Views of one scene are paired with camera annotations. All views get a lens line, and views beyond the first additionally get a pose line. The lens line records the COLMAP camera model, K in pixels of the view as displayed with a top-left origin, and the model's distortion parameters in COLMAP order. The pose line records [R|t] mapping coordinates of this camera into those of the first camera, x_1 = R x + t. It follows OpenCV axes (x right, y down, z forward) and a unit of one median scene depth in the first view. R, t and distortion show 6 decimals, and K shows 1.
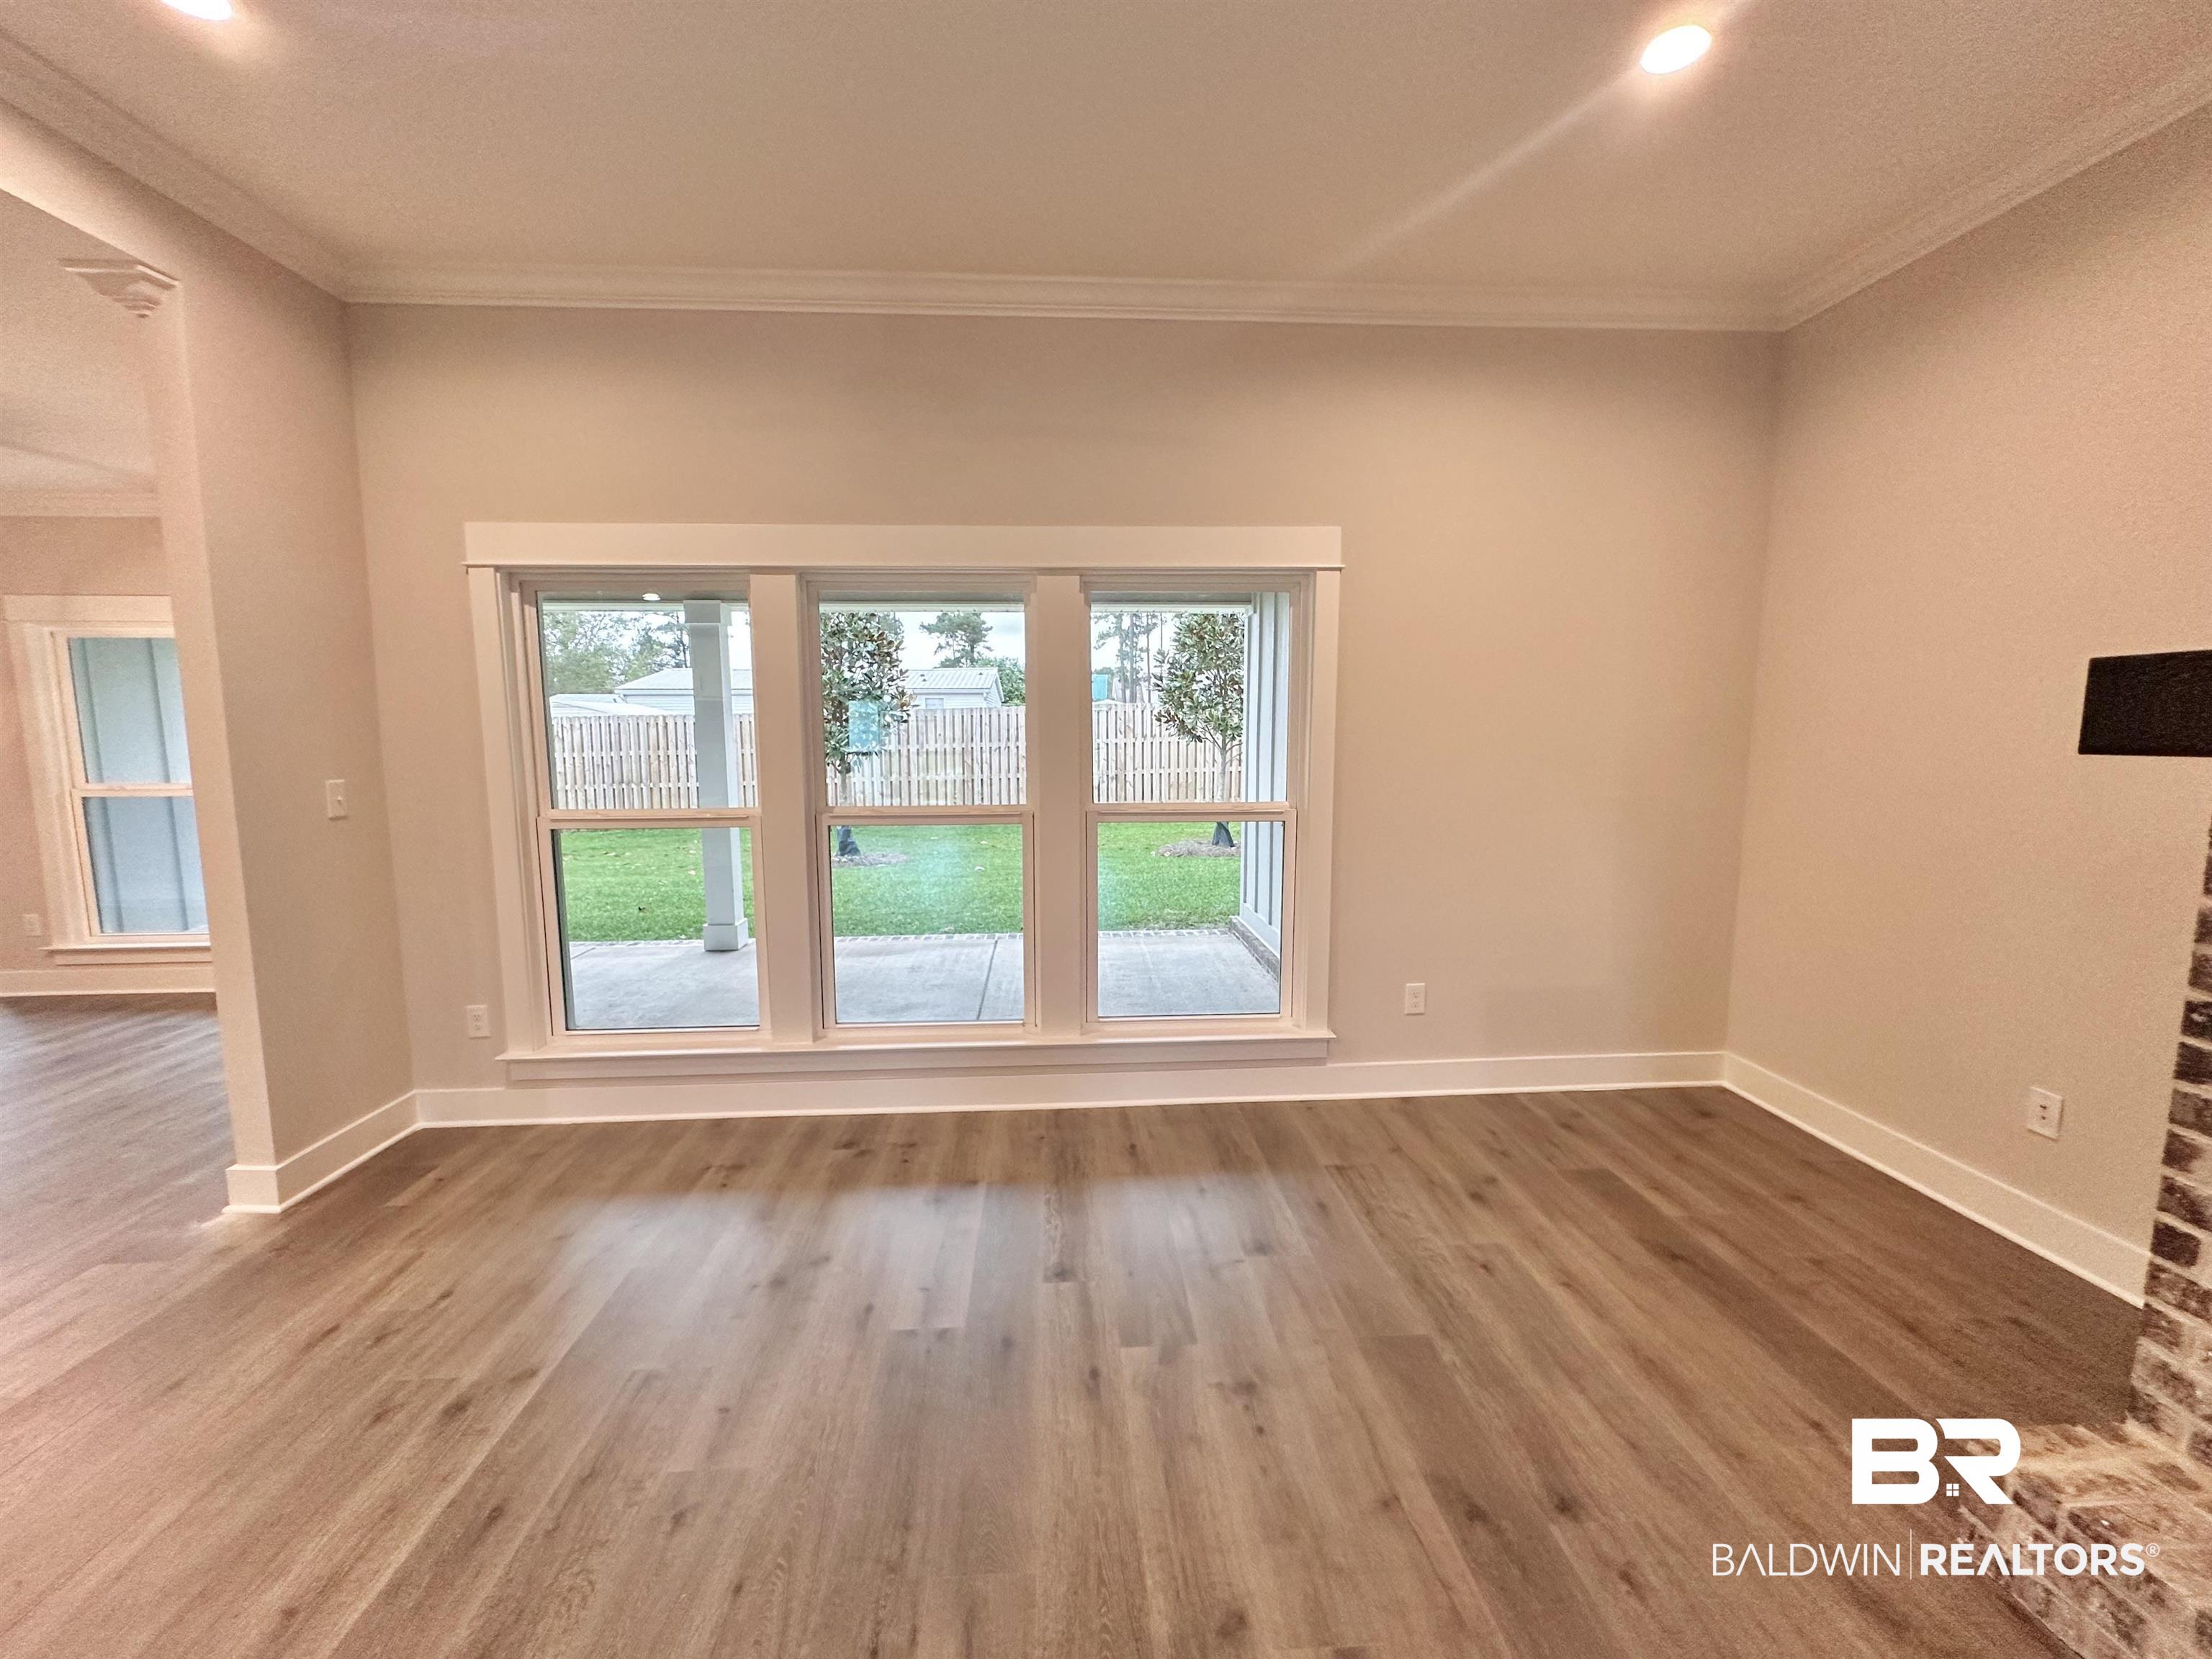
lens RADIAL K [[879.8, 0, 1102.9], [0, 879.8, 831.0], [0, 0, 1]] dist [-0.000801, 0.000446]
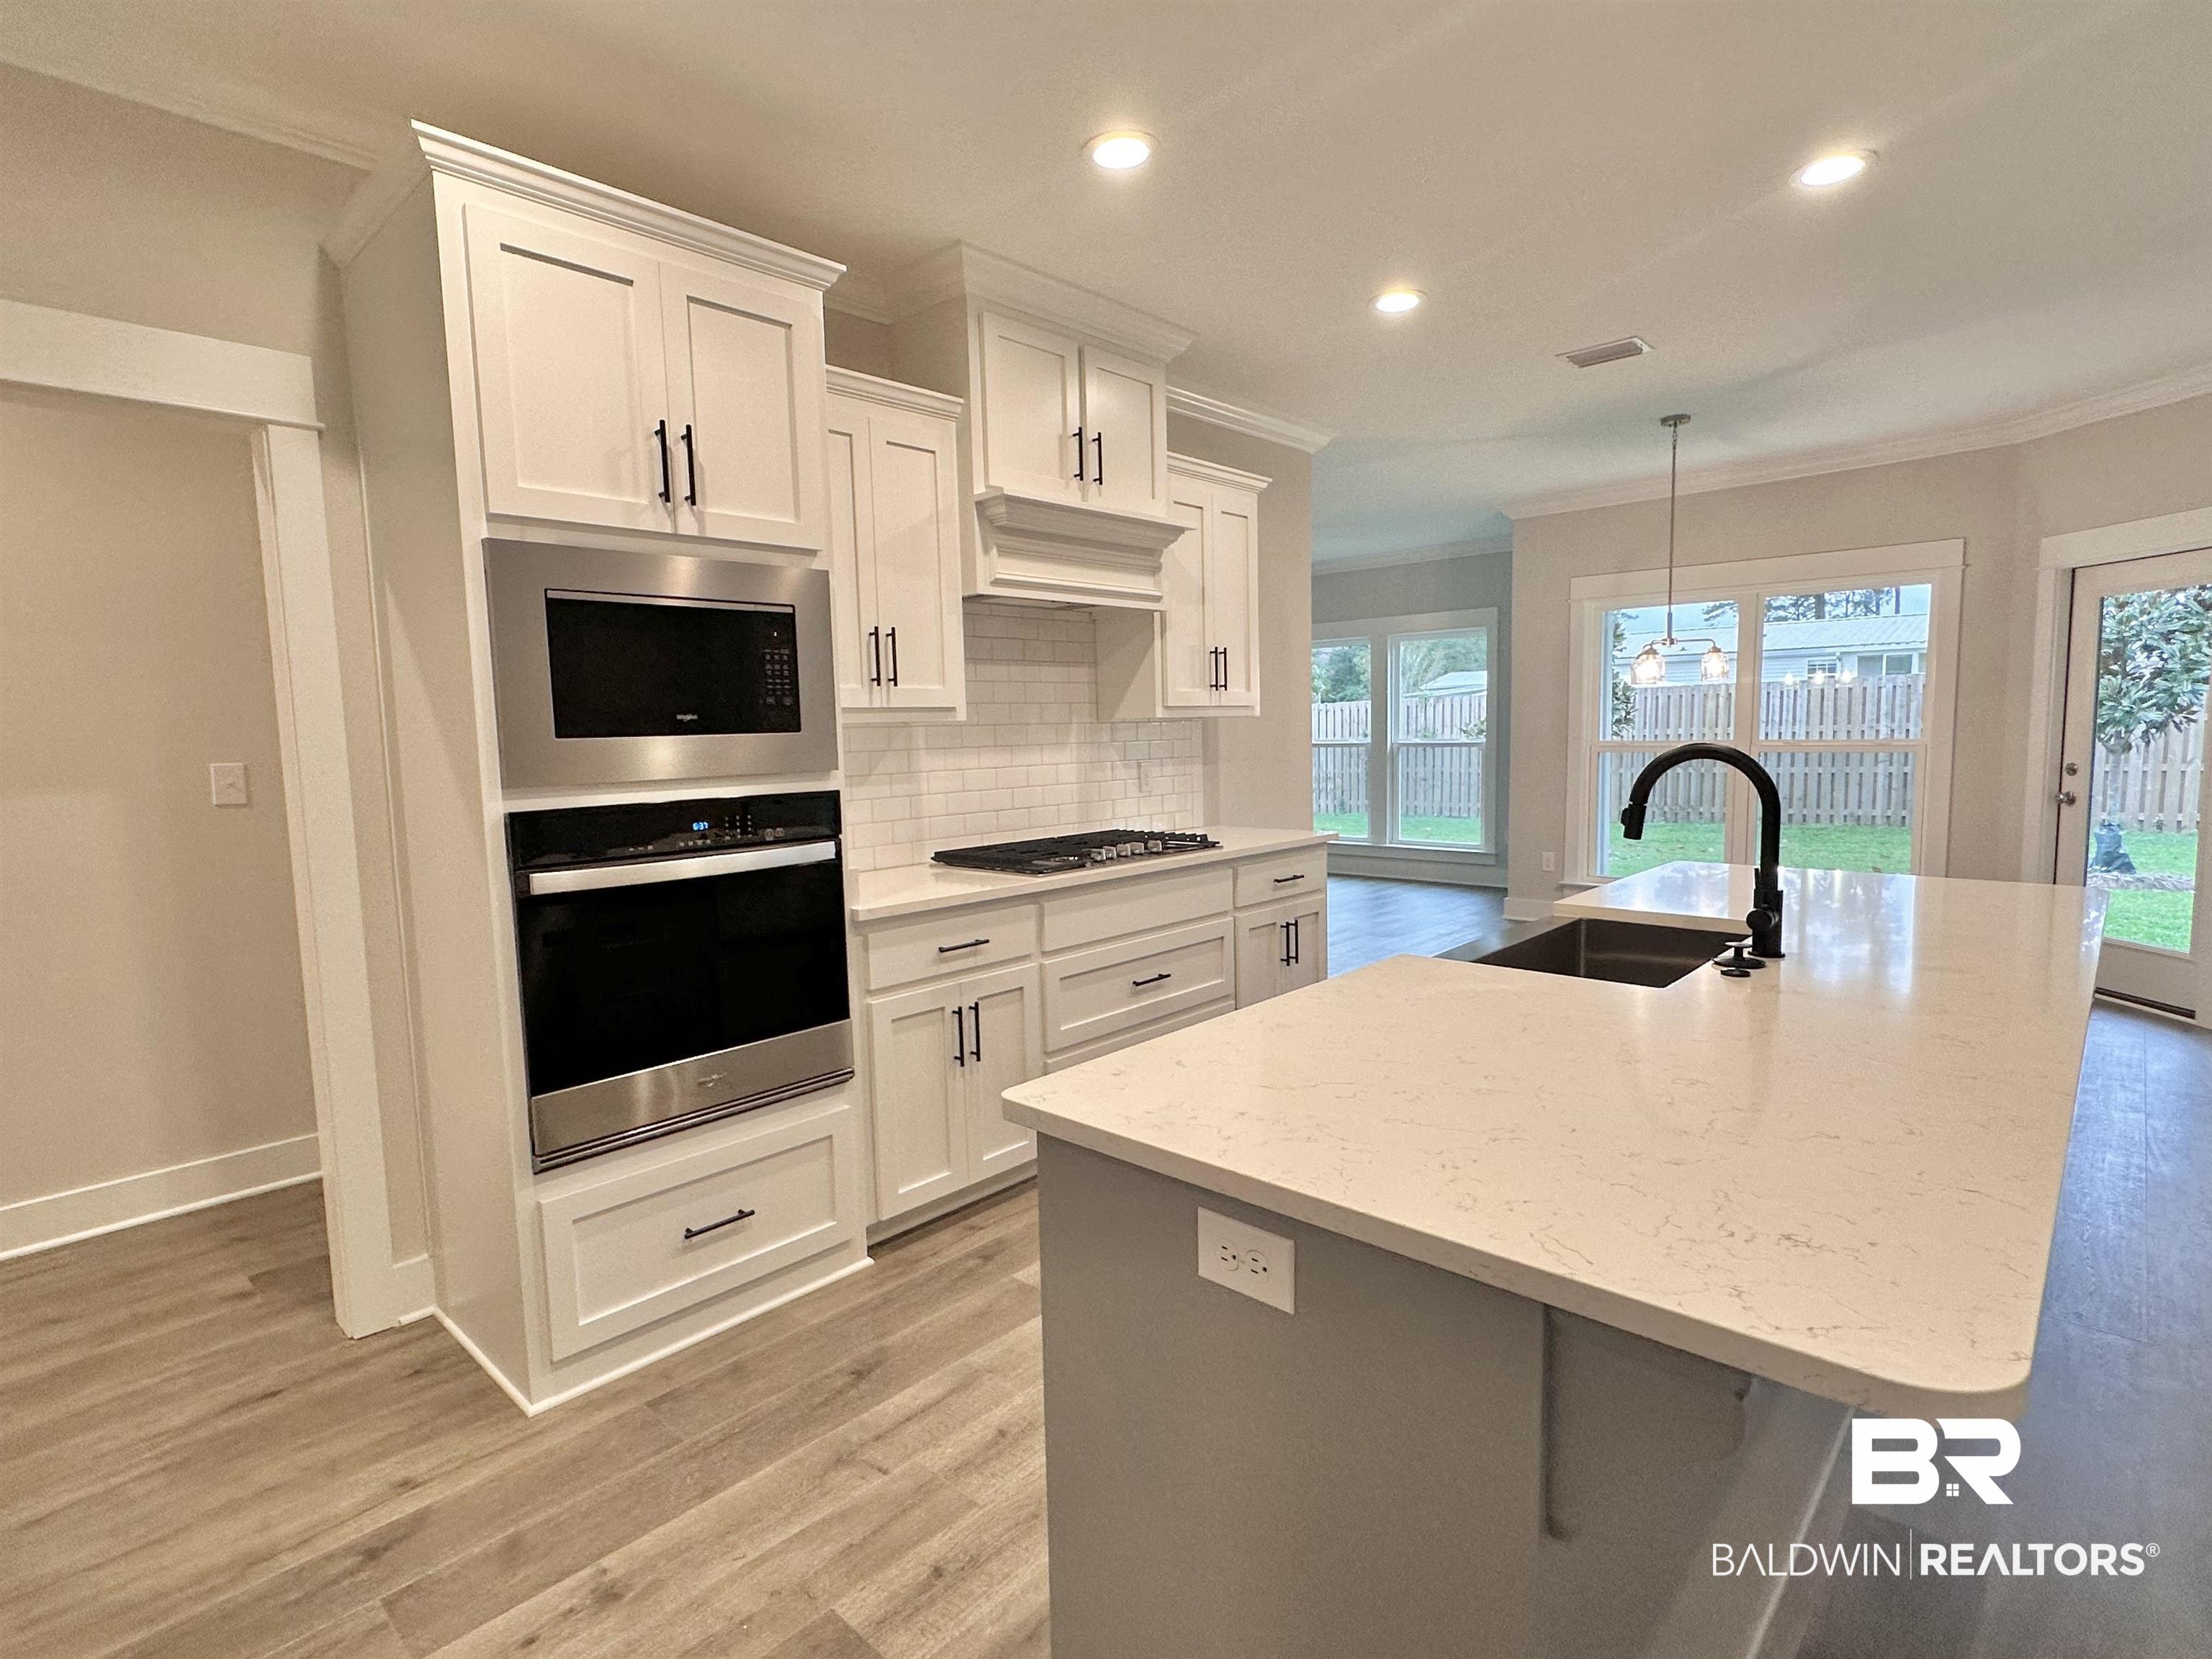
lens RADIAL K [[1104.6, 0, 1103.4], [0, 1104.6, 837.0], [0, 0, 1]] dist [-0.000752, -0.000825]
pose [[0.690374, 0.063734, -0.720640, -0.888843], [-0.064794, 0.997556, 0.026152, 0.116588], [0.720545, 0.028639, 0.692816, -0.684675]]
